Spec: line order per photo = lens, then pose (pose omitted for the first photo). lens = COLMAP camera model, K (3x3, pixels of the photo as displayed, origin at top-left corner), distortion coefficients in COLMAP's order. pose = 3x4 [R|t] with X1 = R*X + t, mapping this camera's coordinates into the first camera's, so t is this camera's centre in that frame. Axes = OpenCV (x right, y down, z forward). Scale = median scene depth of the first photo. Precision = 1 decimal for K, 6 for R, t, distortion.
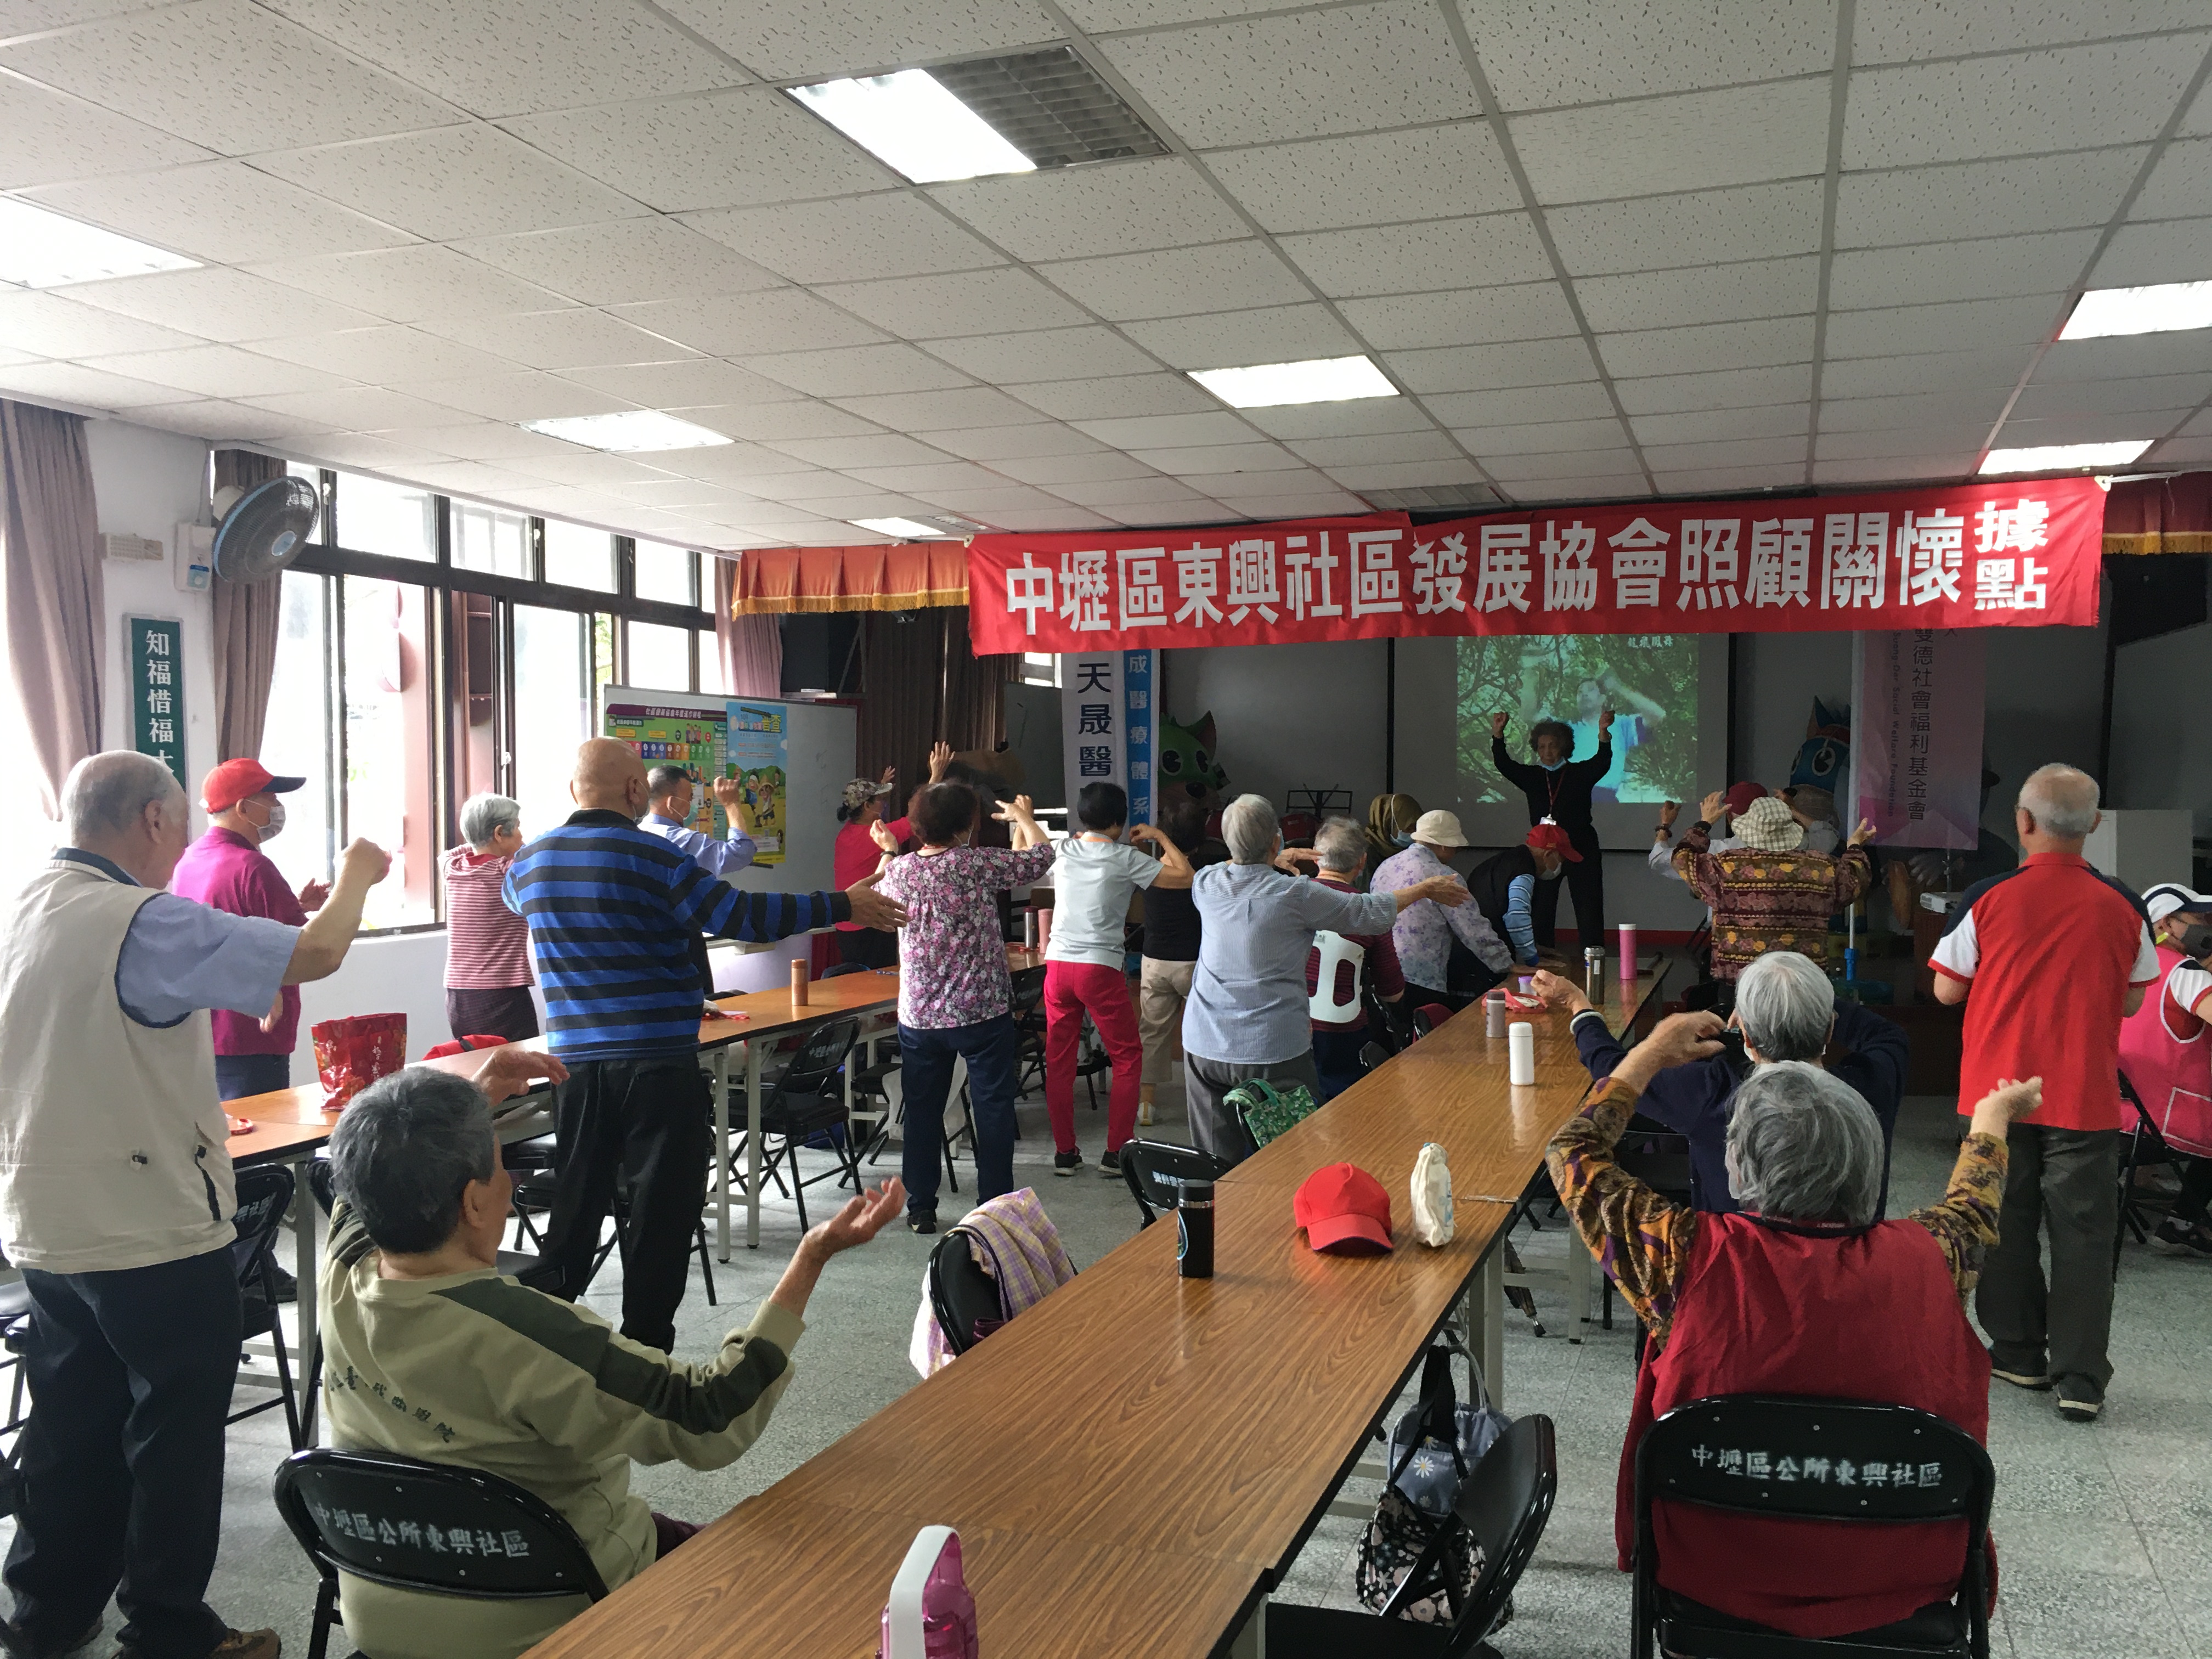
lens RADIAL K [[1872.7, 0, 1111.7], [0, 1872.7, 824.5], [0, 0, 1]] dist [0.061912, -0.012232]
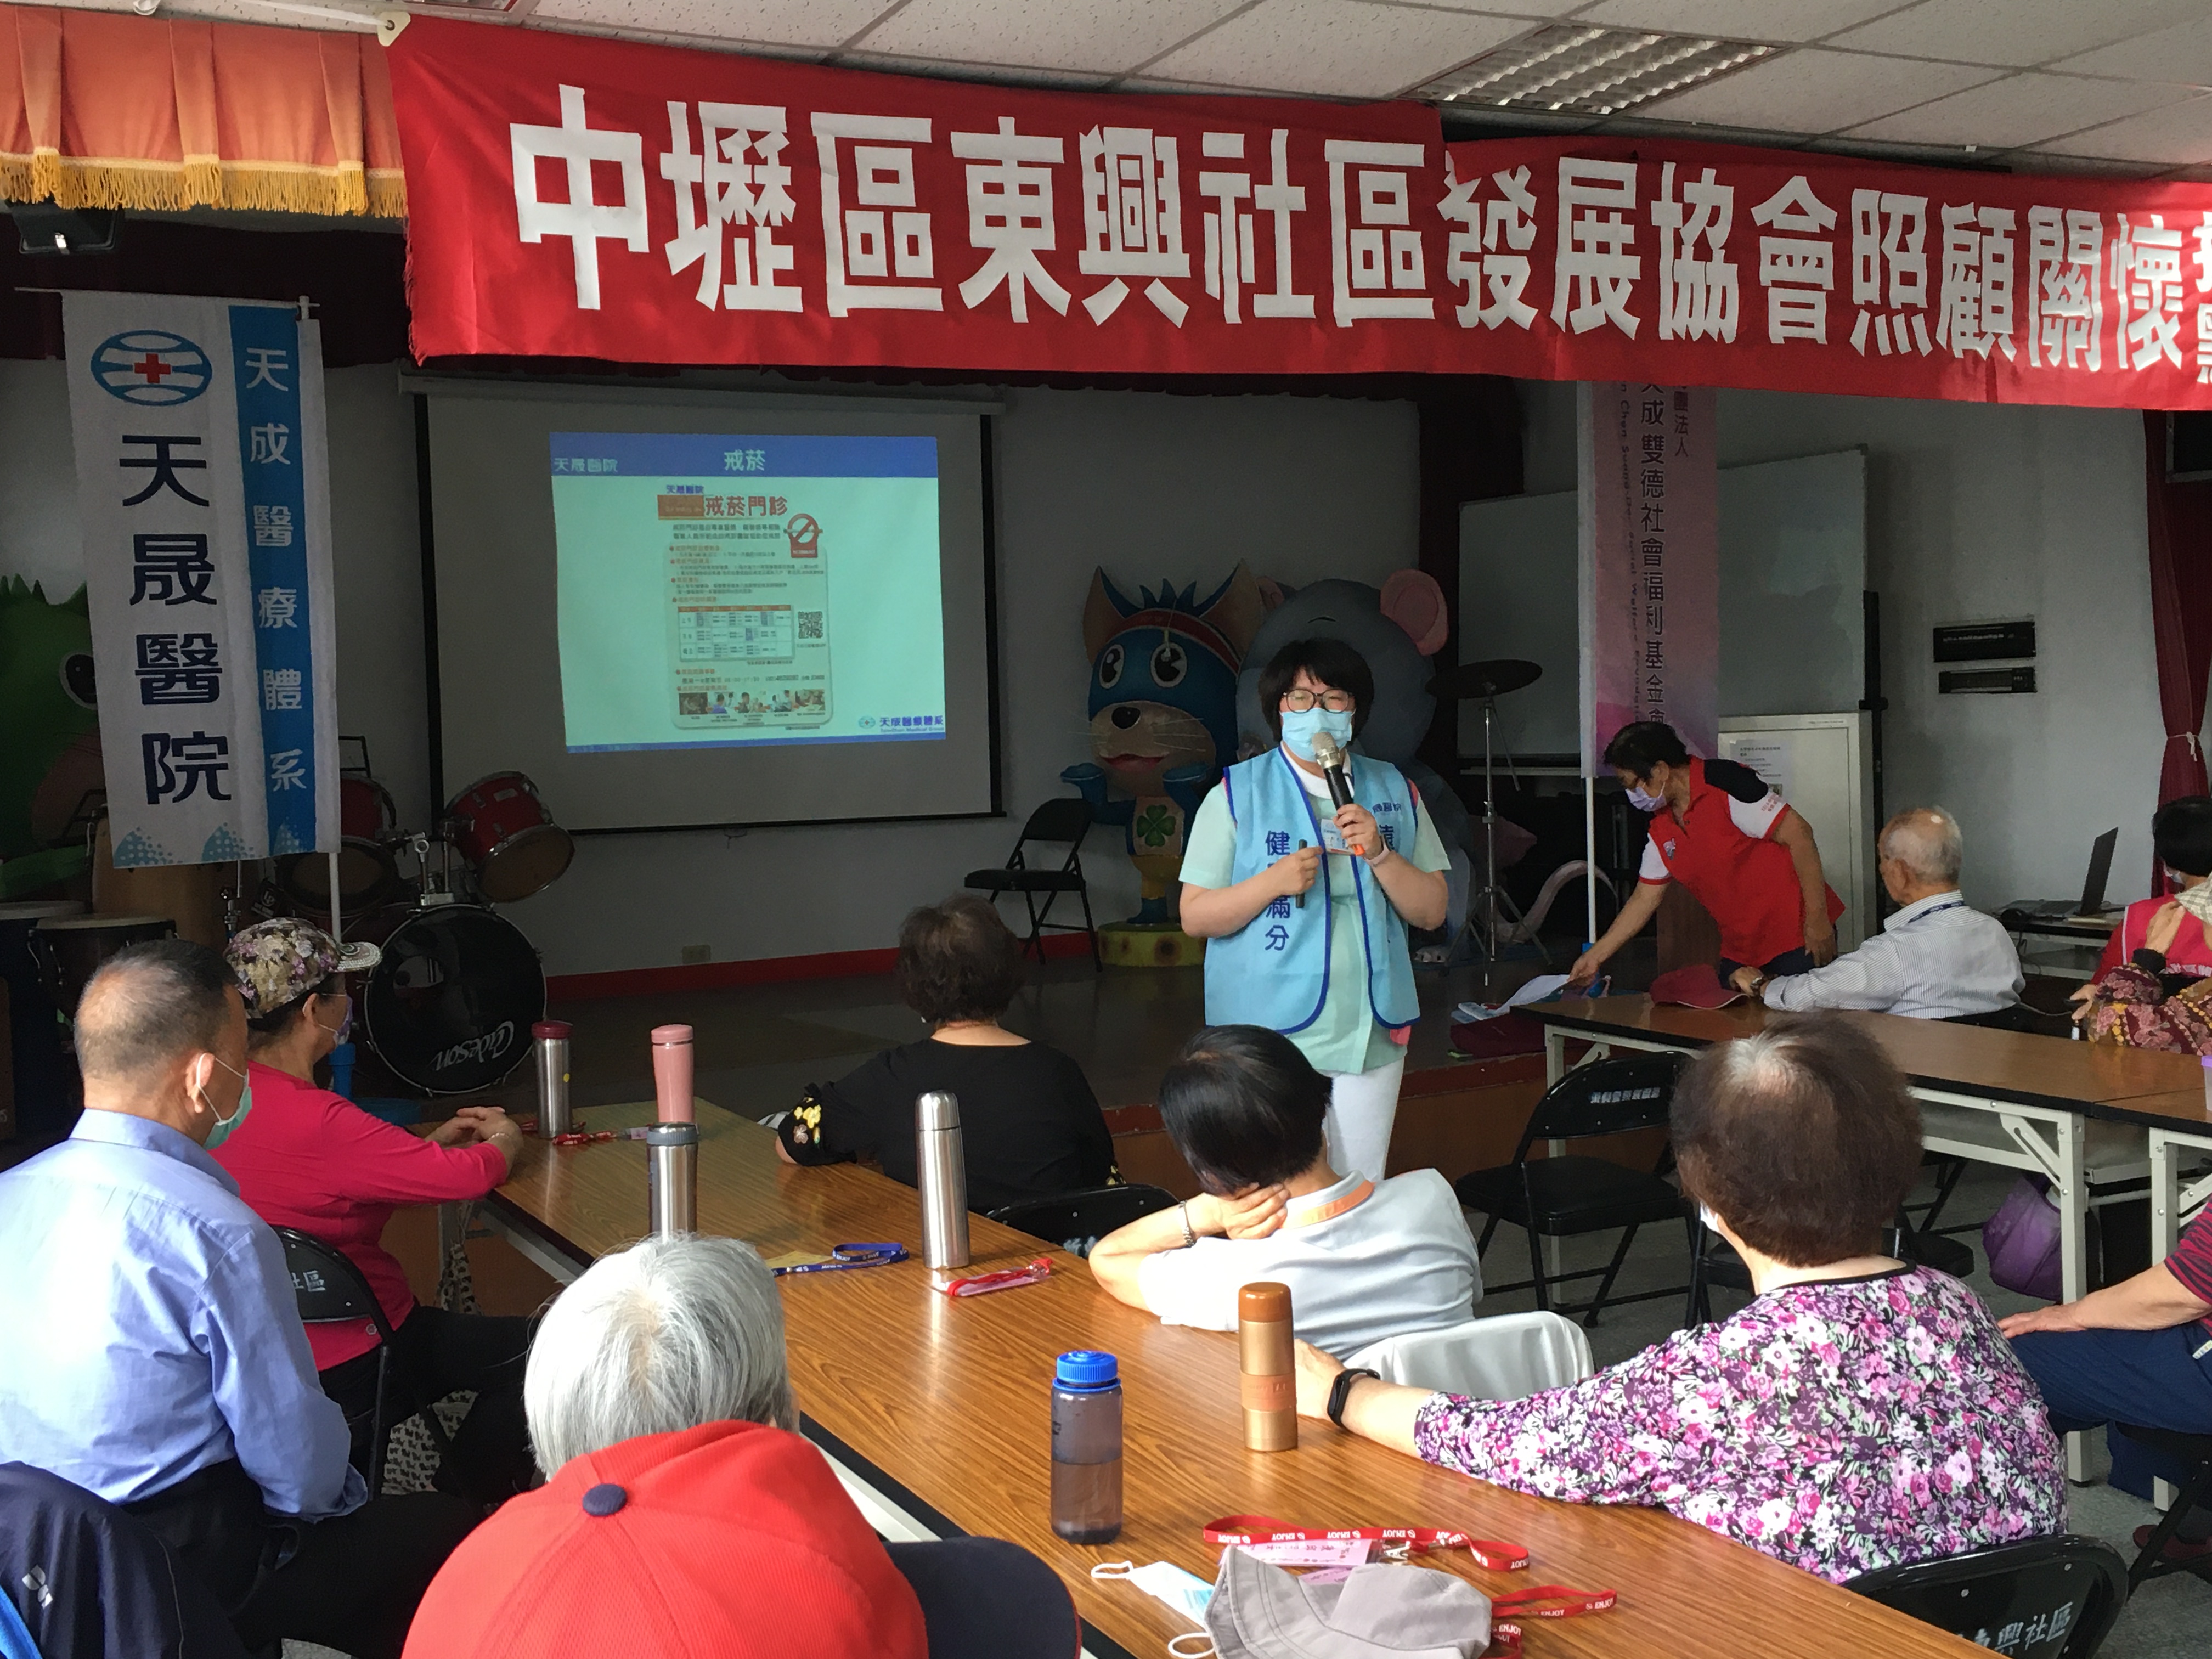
lens RADIAL K [[2453.5, 0, 1100.7], [0, 2453.5, 833.6], [0, 0, 1]] dist [0.050846, 0.000000]
pose [[0.697877, -0.057385, 0.713915, -0.347888], [0.045898, 0.998319, 0.035380, -0.009019], [-0.714745, 0.008076, 0.699338, 0.607999]]
